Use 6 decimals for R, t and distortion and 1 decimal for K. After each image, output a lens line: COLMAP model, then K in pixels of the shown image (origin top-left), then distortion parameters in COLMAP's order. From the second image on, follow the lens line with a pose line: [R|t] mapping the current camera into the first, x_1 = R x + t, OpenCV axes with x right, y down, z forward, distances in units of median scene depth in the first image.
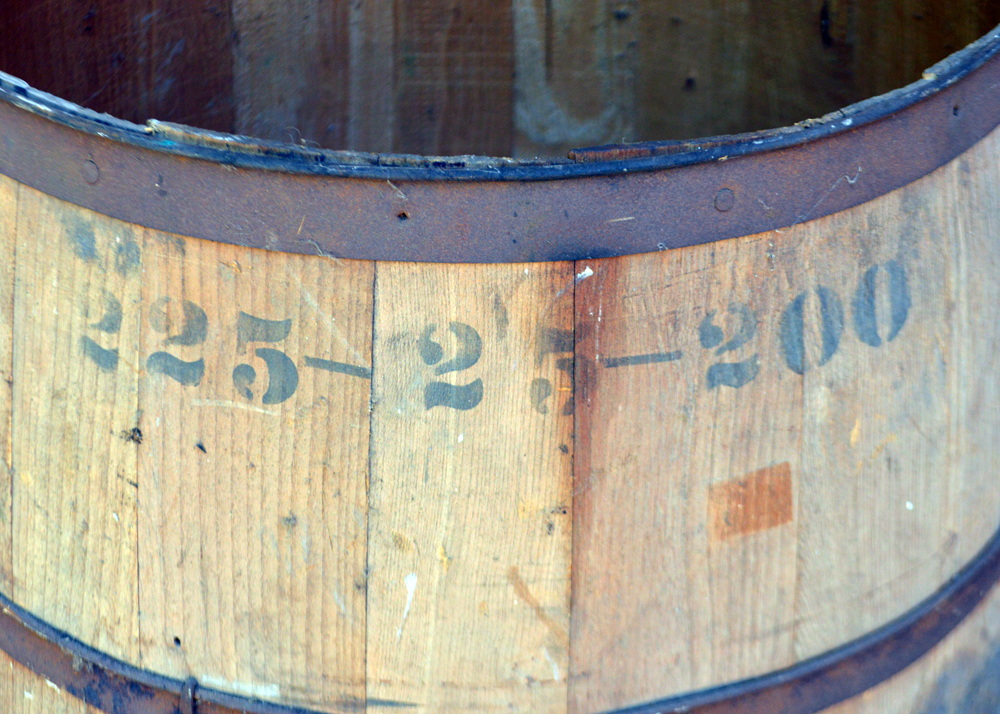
lens RADIAL K [[1668.7, 0, 499.3], [0, 1668.7, 357.1], [0, 0, 1]] dist [-0.012362, 0.000000]
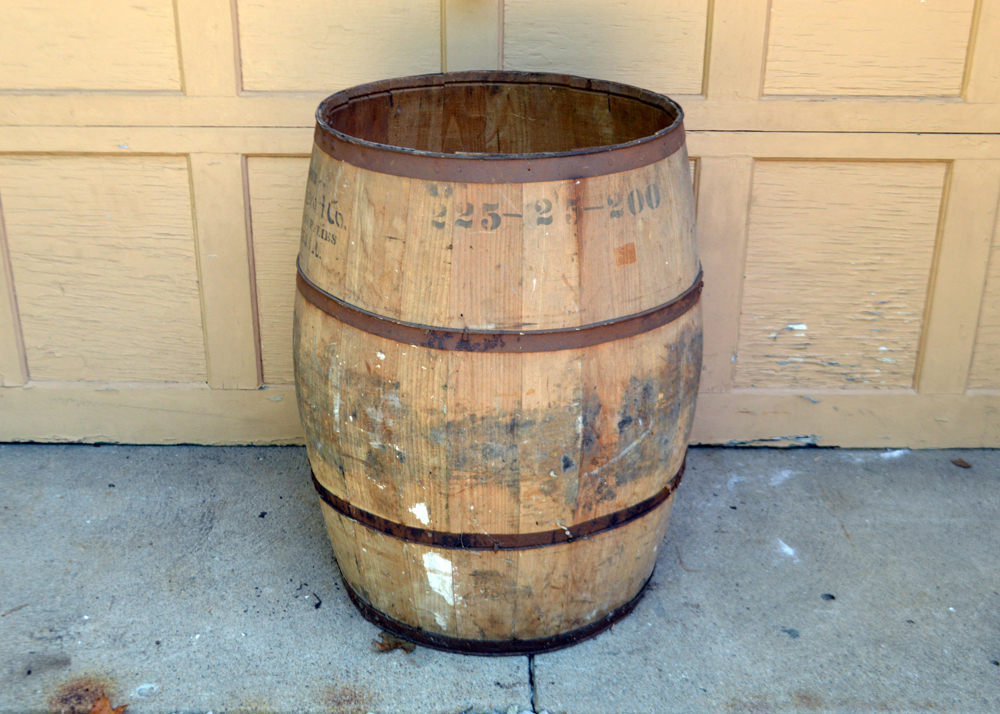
lens RADIAL K [[1165.6, 0, 497.5], [0, 1165.6, 358.5], [0, 0, 1]] dist [-0.000657, 0.000000]
pose [[0.980559, -0.089627, 0.174559, -0.573692], [0.122529, 0.974510, -0.187928, 0.747807], [-0.153266, 0.205663, 0.966547, -1.313202]]
